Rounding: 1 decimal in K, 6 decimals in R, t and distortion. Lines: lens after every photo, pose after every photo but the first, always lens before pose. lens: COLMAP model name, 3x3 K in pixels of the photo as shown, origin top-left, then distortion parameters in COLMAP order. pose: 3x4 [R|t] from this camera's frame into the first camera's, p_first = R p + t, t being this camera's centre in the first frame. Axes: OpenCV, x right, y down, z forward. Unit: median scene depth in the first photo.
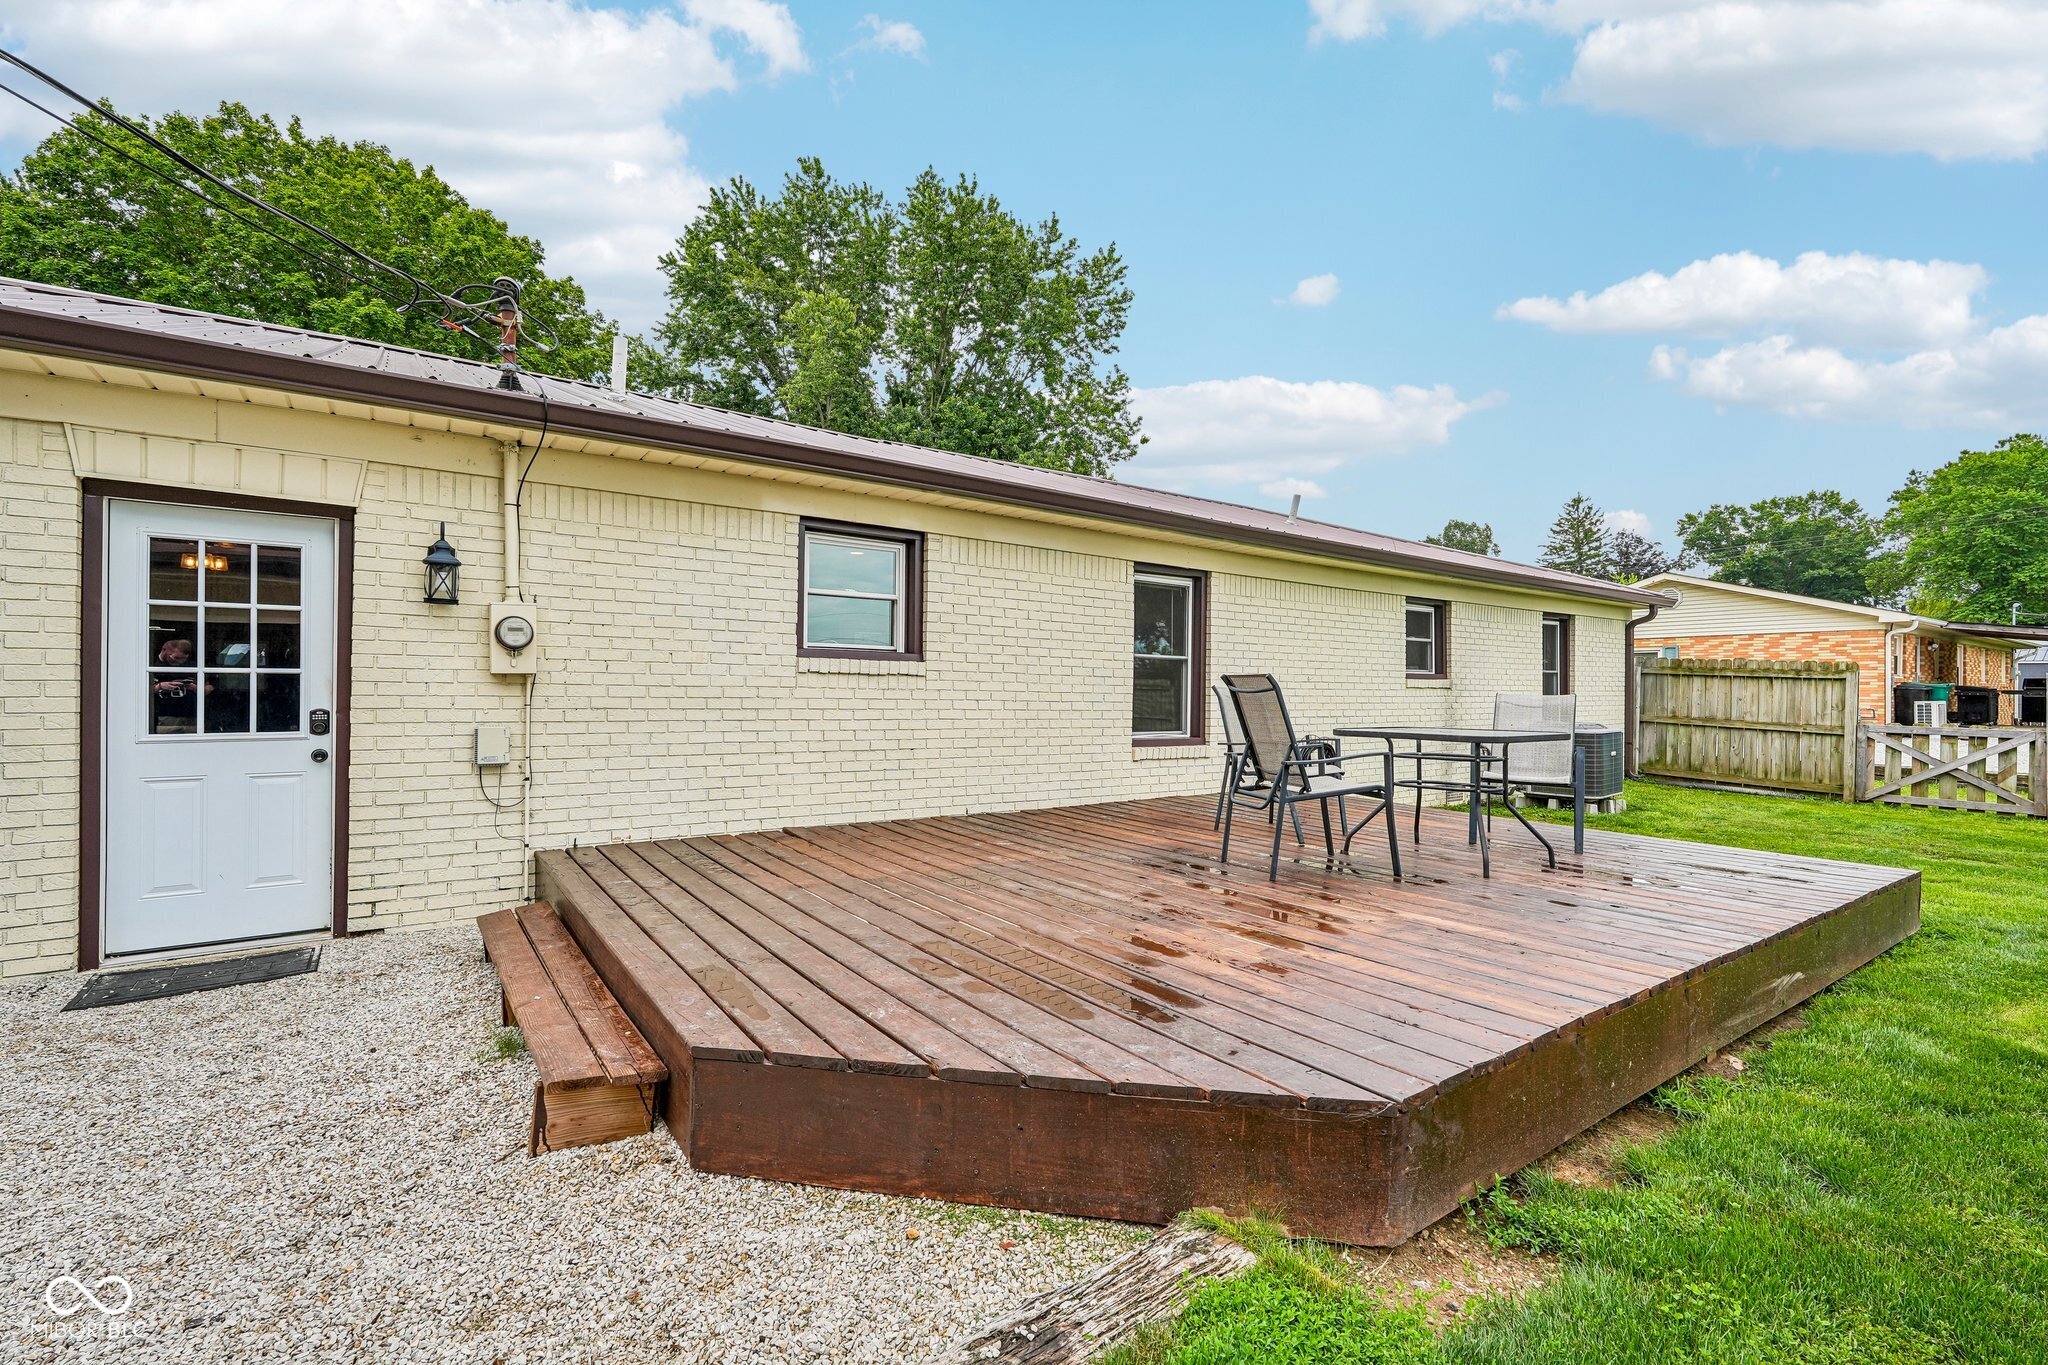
lens RADIAL K [[883.8, 0, 1011.1], [0, 883.8, 723.1], [0, 0, 1]] dist [-0.011322, 0.000821]
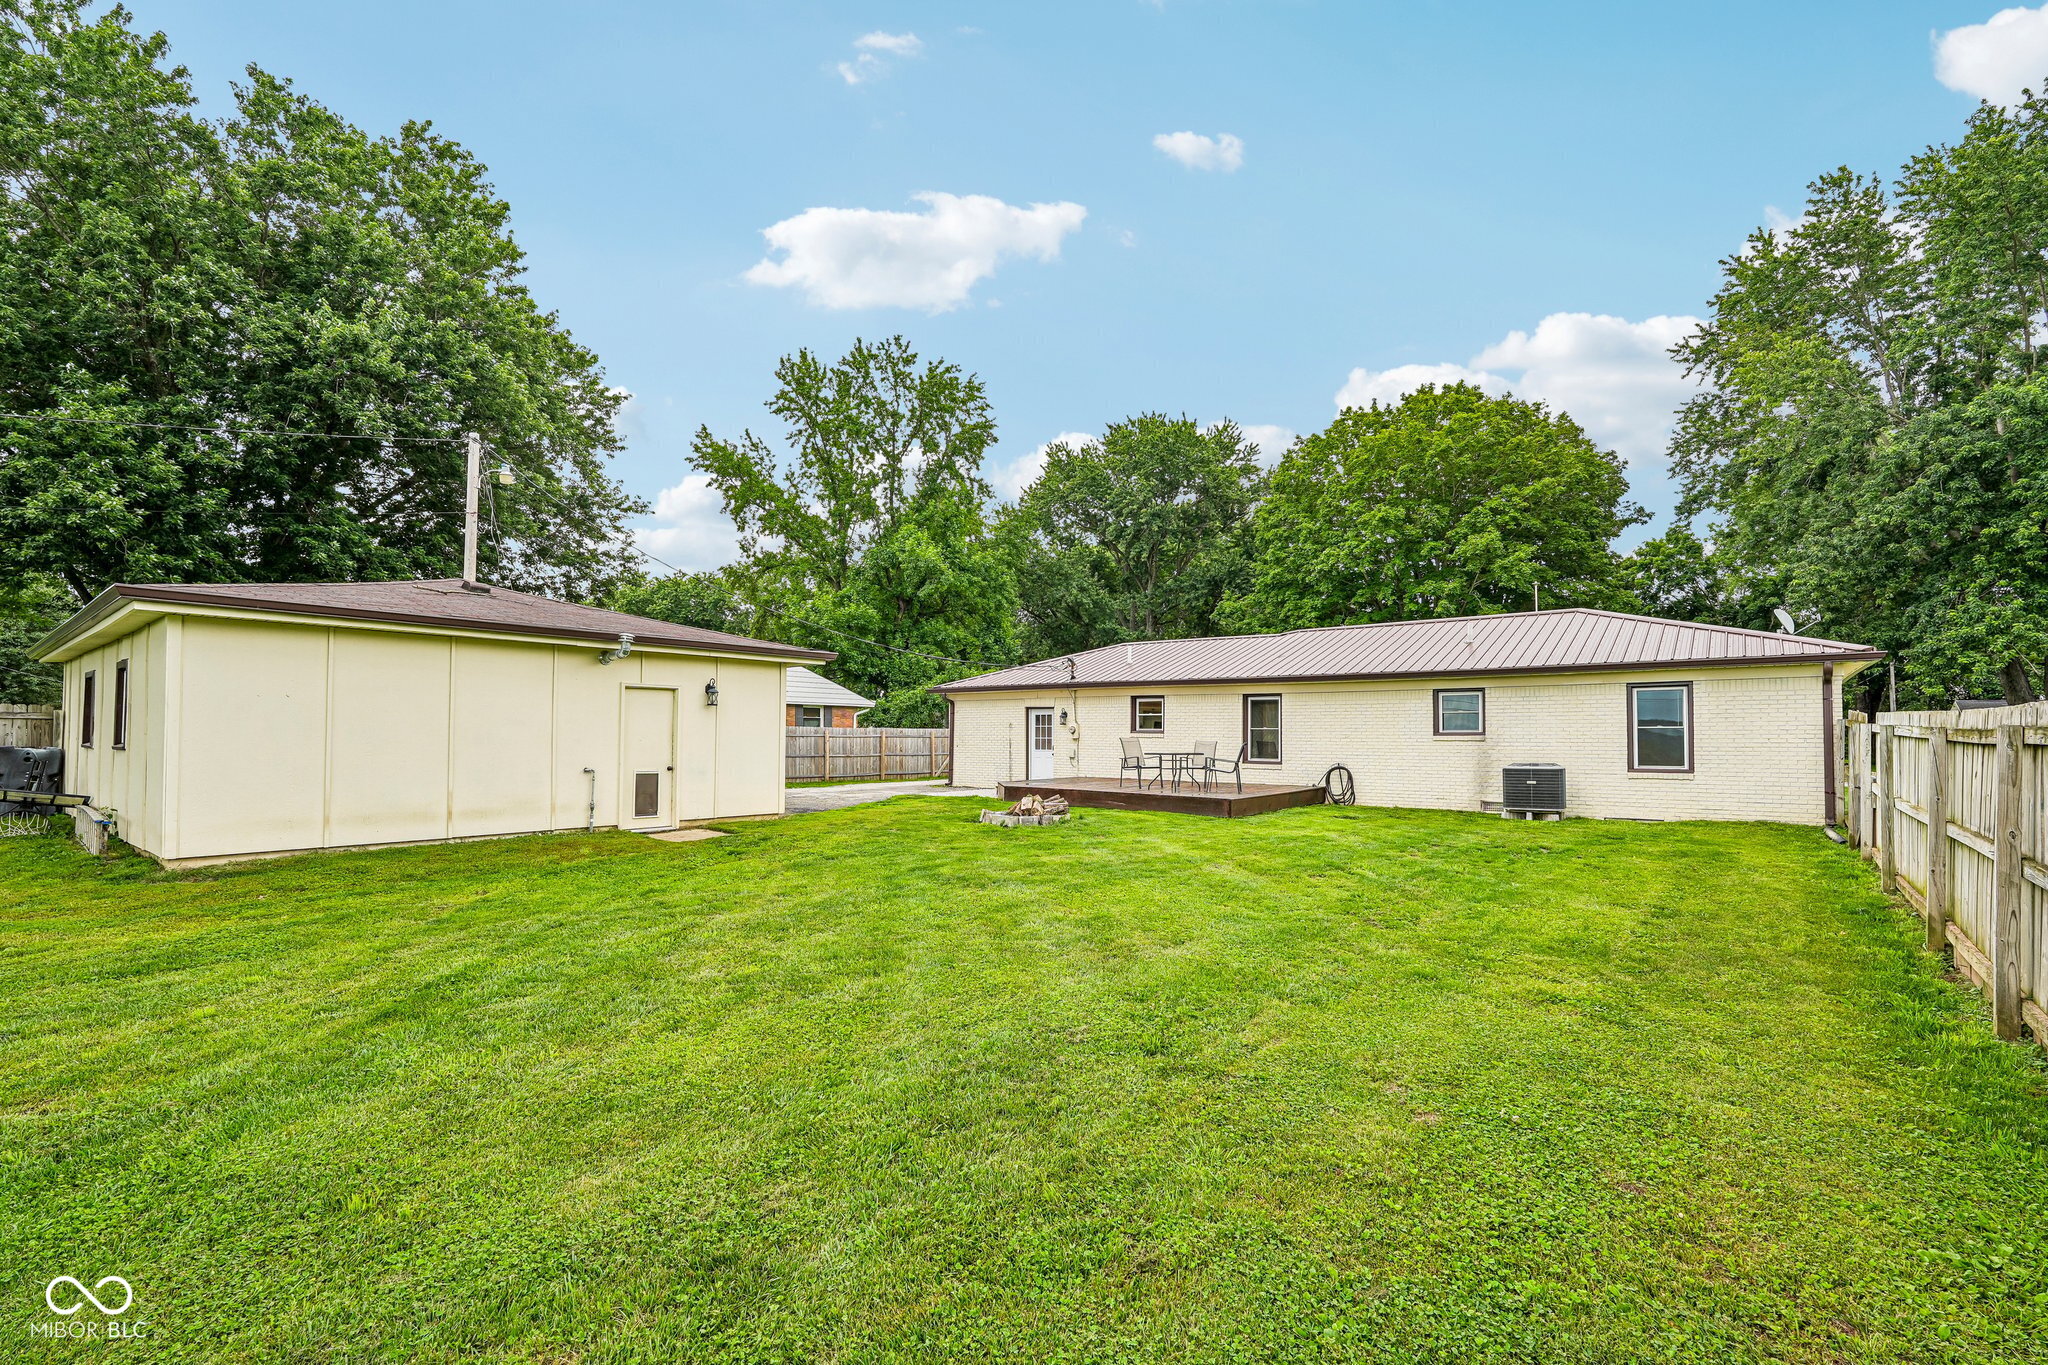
lens RADIAL K [[918.2, 0, 1025.0], [0, 918.2, 718.9], [0, 0, 1]] dist [-0.027541, 0.014434]
pose [[0.287382, -0.025414, -0.957479, 0.858557], [-0.040182, 0.998448, -0.038561, 0.008572], [0.956973, 0.049555, 0.285915, -0.139796]]
